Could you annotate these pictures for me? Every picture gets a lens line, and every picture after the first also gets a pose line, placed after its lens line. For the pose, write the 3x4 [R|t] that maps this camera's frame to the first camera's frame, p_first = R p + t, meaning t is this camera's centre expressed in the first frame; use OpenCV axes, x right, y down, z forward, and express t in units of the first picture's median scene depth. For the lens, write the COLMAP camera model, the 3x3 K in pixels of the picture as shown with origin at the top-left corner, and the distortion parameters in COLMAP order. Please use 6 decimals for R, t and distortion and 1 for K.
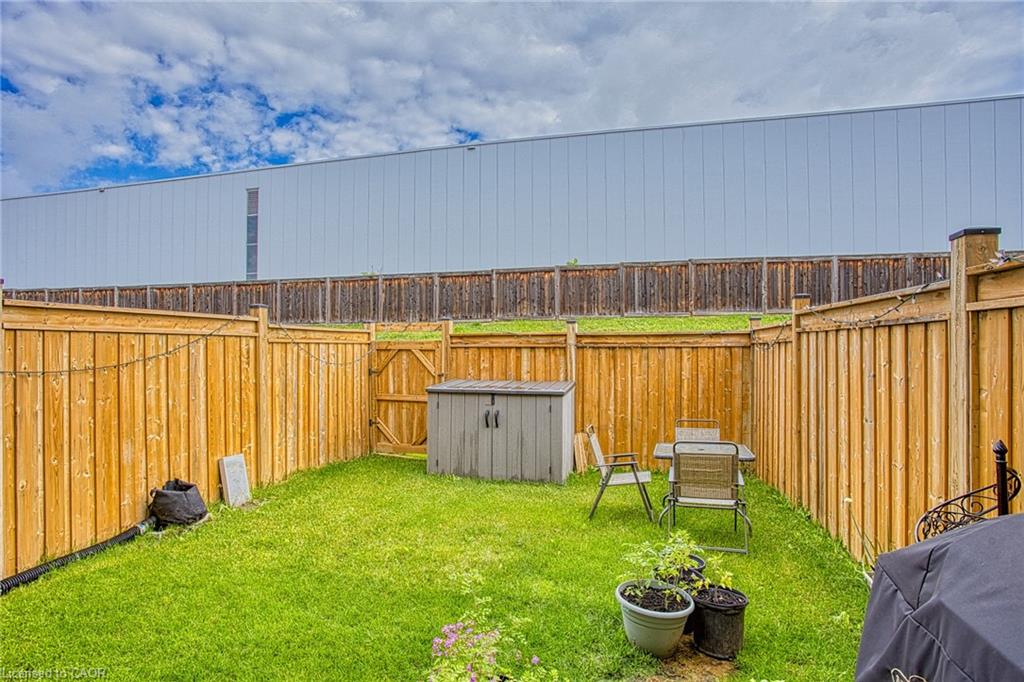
lens RADIAL K [[489.8, 0, 512.4], [0, 489.8, 342.9], [0, 0, 1]] dist [-0.031469, 0.001695]
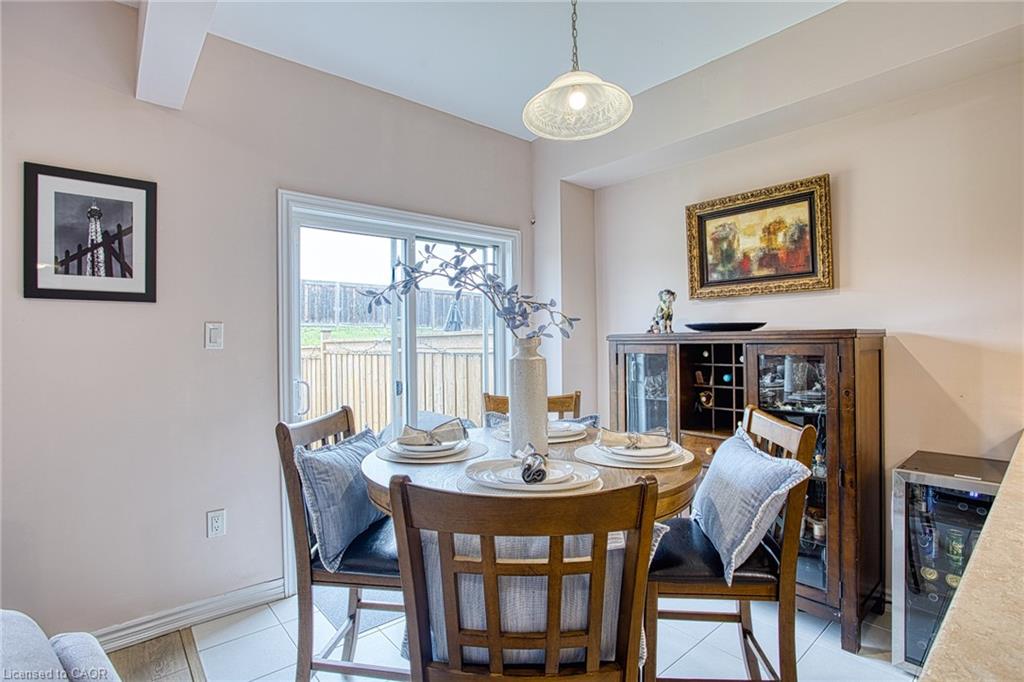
lens RADIAL K [[489.8, 0, 511.2], [0, 489.8, 344.6], [0, 0, 1]] dist [-0.031469, 0.001695]
pose [[0.590916, -0.007784, 0.806695, -0.354901], [0.006998, 0.999965, 0.004522, -0.053735], [-0.806702, 0.002973, 0.590950, -0.465017]]
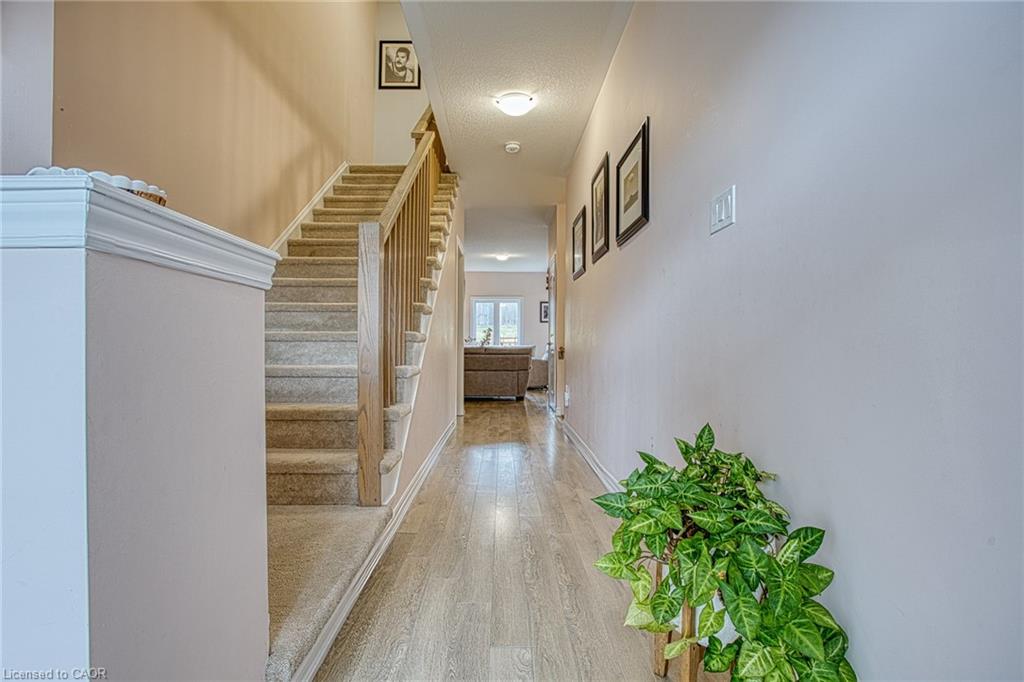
lens RADIAL K [[489.8, 0, 511.4], [0, 489.8, 343.9], [0, 0, 1]] dist [-0.031469, 0.001695]
pose [[0.970296, 0.005410, 0.241860, -1.051686], [-0.005375, 0.999985, -0.000802, 0.022639], [-0.241861, -0.000522, 0.970311, -2.397354]]
